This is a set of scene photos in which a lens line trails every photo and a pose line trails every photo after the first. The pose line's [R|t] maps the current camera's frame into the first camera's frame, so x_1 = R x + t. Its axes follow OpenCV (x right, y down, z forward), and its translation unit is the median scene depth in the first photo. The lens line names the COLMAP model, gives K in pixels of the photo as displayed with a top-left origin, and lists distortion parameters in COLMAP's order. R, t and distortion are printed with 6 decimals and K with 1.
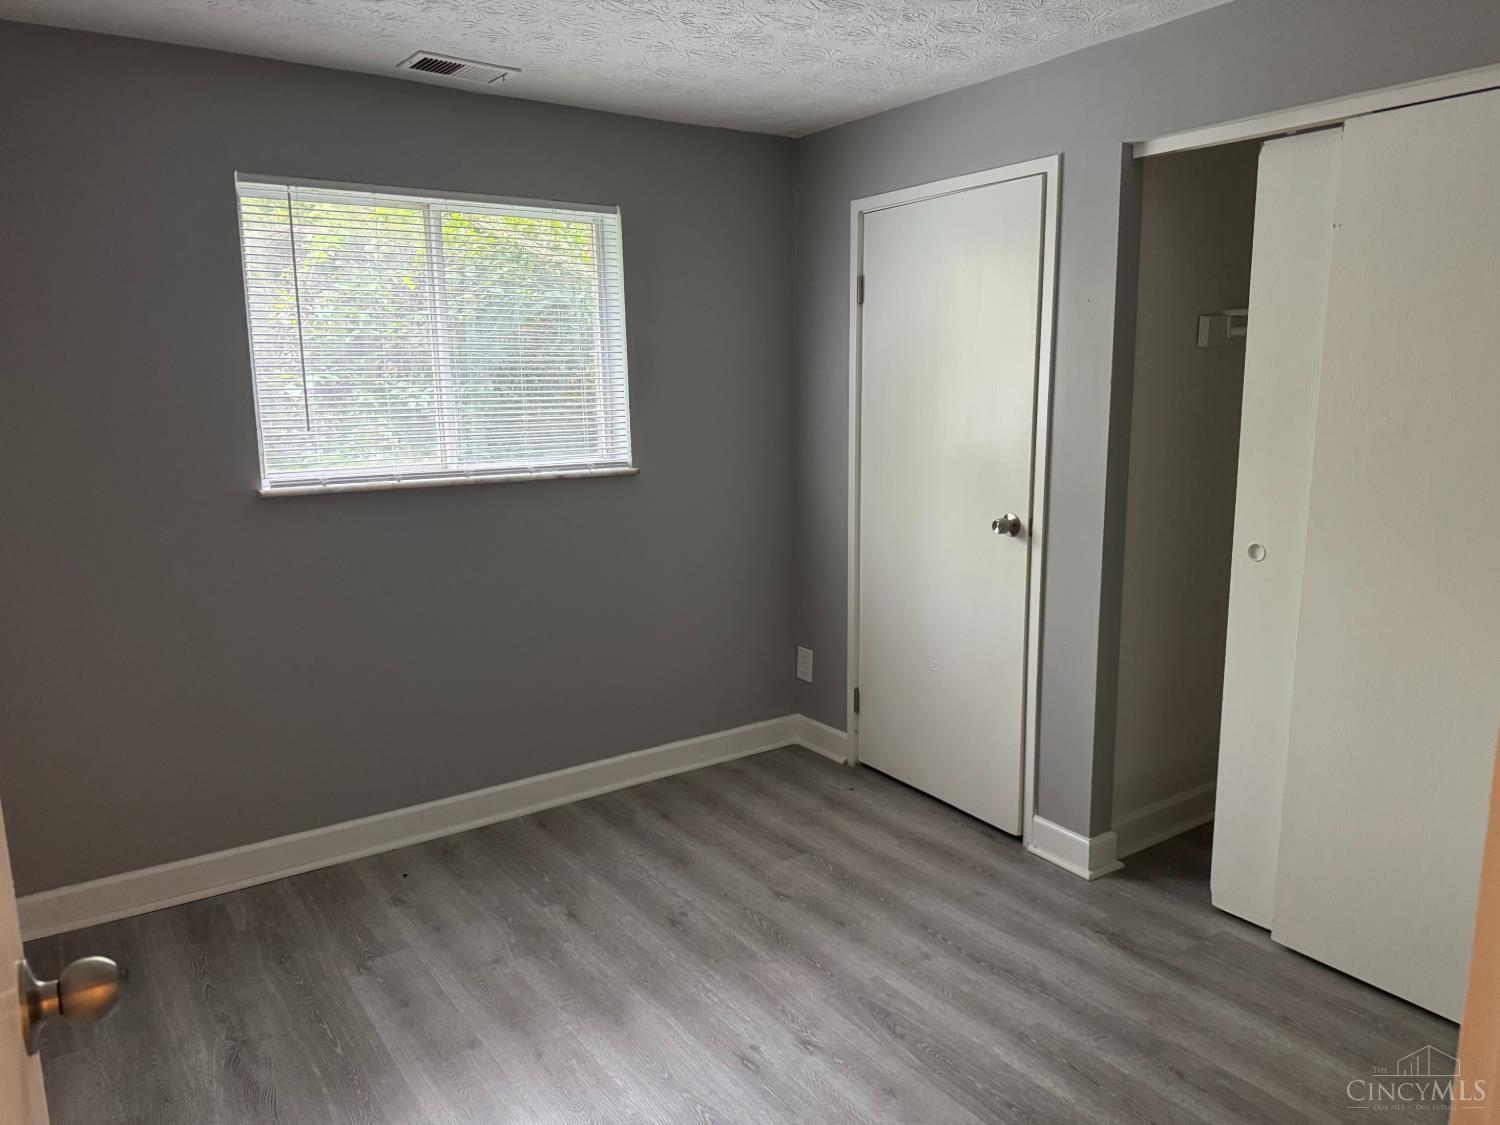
lens RADIAL K [[1044.5, 0, 750.0], [0, 1044.5, 562.5], [0, 0, 1]] dist [0.094238, -0.155304]
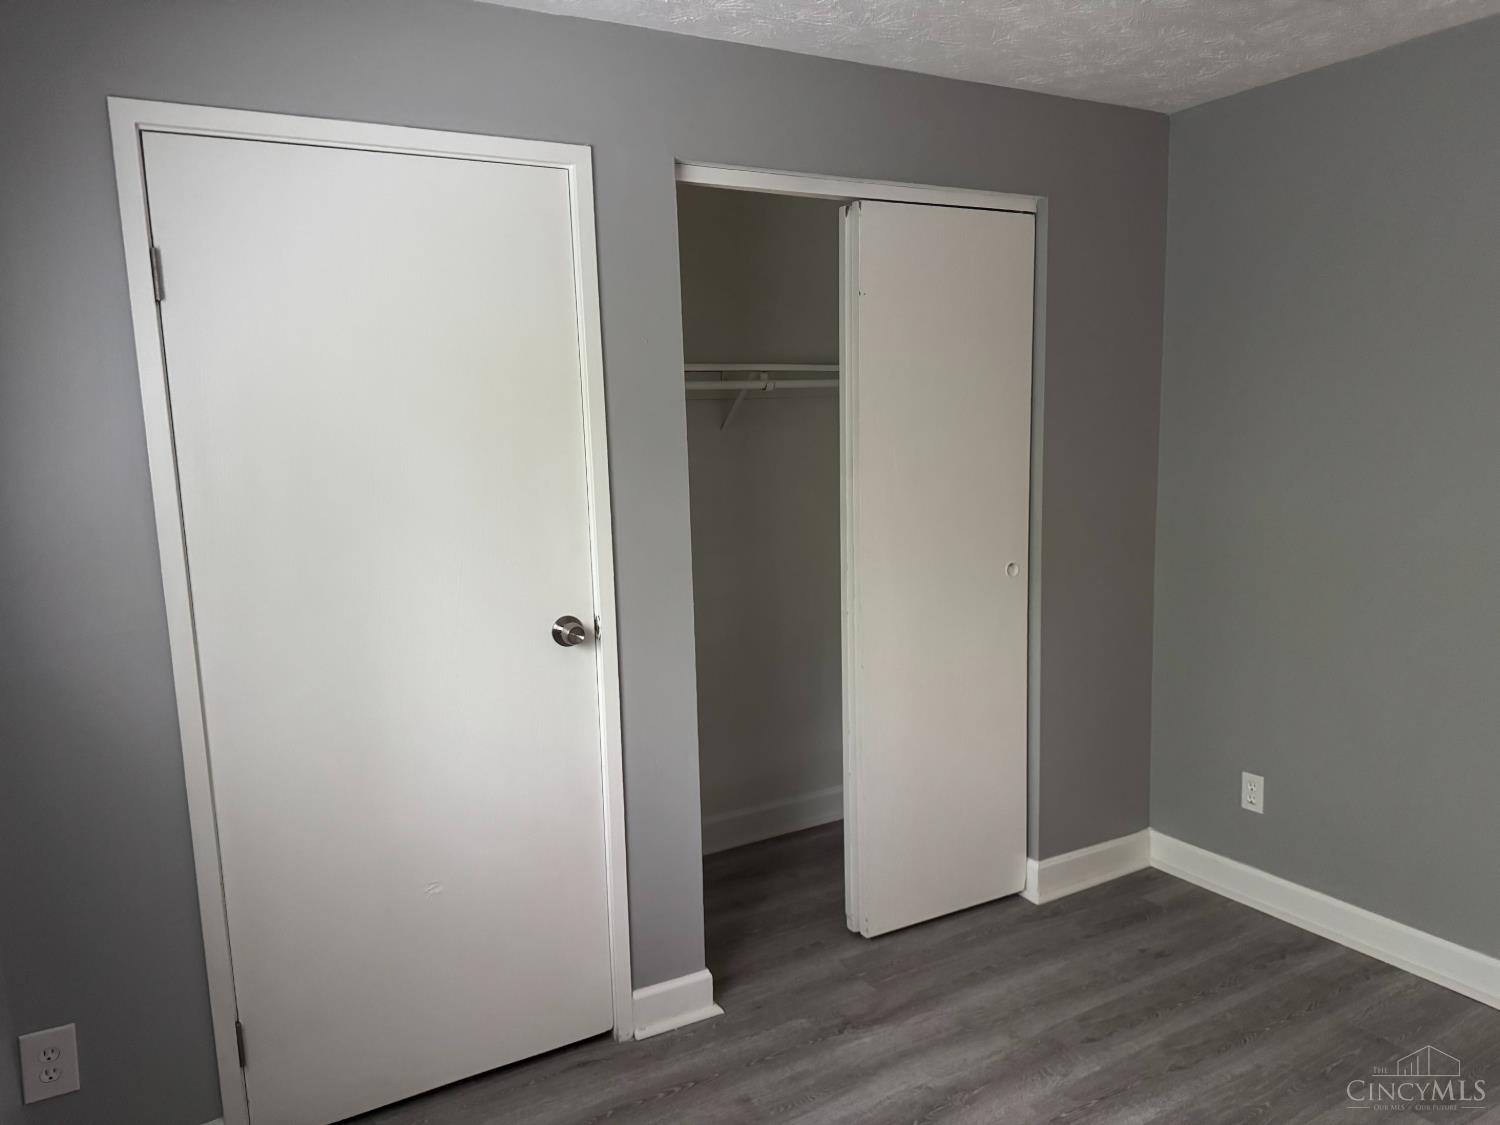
lens RADIAL K [[1077.3, 0, 750.0], [0, 1077.3, 562.5], [0, 0, 1]] dist [0.024978, -0.047560]
pose [[0.072995, -0.140269, 0.987419, -0.508489], [0.188060, 0.974235, 0.124494, -0.166711], [-0.979441, 0.176607, 0.097493, 0.851118]]
